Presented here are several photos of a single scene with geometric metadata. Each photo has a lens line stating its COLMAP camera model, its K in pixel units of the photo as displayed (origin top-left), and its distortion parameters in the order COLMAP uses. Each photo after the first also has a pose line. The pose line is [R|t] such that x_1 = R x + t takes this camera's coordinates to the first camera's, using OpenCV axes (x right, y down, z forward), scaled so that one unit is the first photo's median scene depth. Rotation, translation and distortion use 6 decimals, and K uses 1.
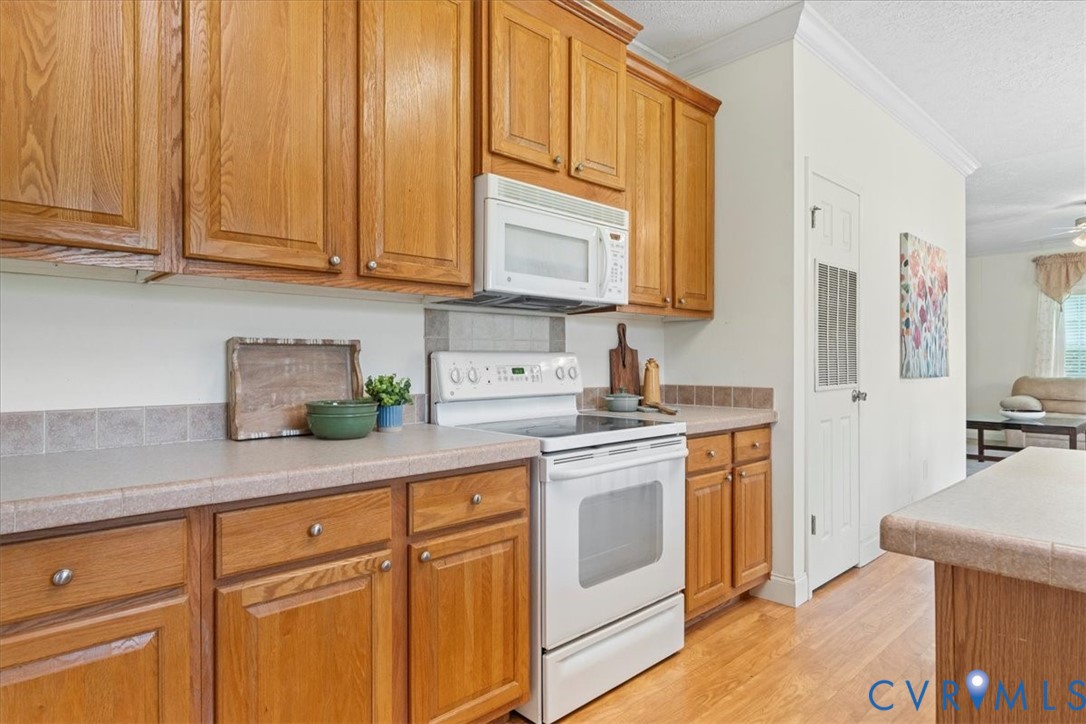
lens RADIAL K [[624.4, 0, 543.0], [0, 624.4, 362.0], [0, 0, 1]] dist [0.002212, 0.001122]
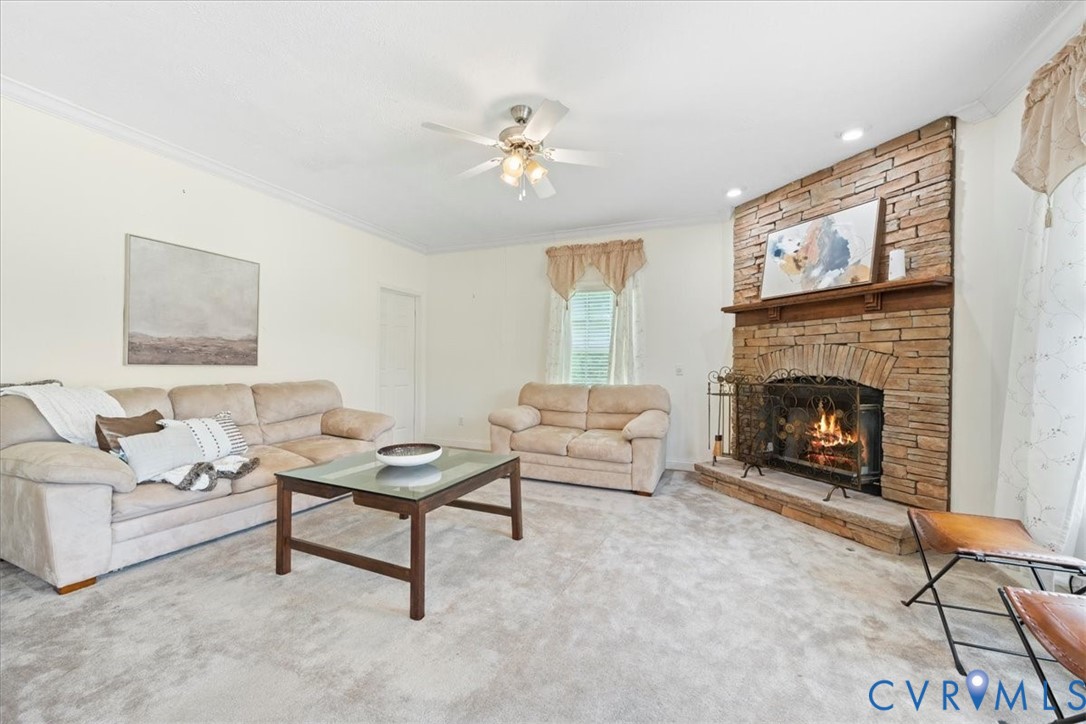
lens RADIAL K [[431.1, 0, 540.8], [0, 431.1, 363.9], [0, 0, 1]] dist [0.000602, 0.000157]
pose [[0.920381, 0.013989, 0.390773, 1.625478], [-0.013728, 0.999900, -0.003462, -0.002801], [-0.390783, -0.002179, 0.920480, 1.320122]]
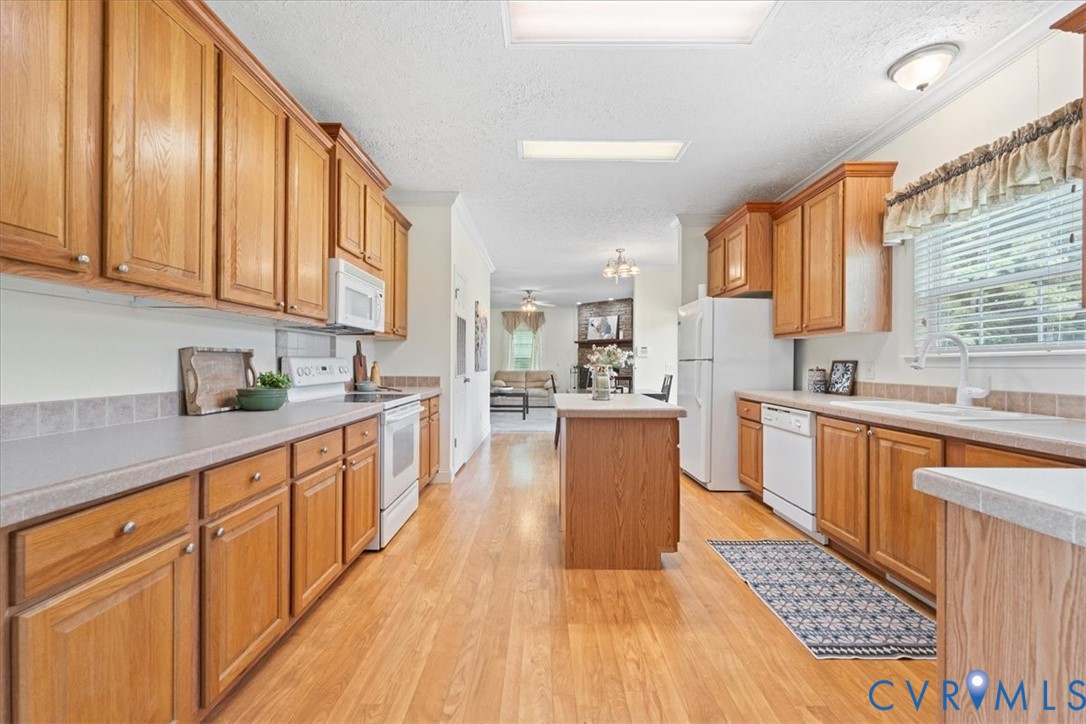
lens RADIAL K [[435.7, 0, 543.0], [0, 435.7, 362.0], [0, 0, 1]] dist [-0.000882, -0.000136]
pose [[0.691833, 0.005085, 0.722039, -0.418393], [-0.003944, 0.999987, -0.003263, -0.001699], [-0.722047, -0.000590, 0.691844, -0.205271]]
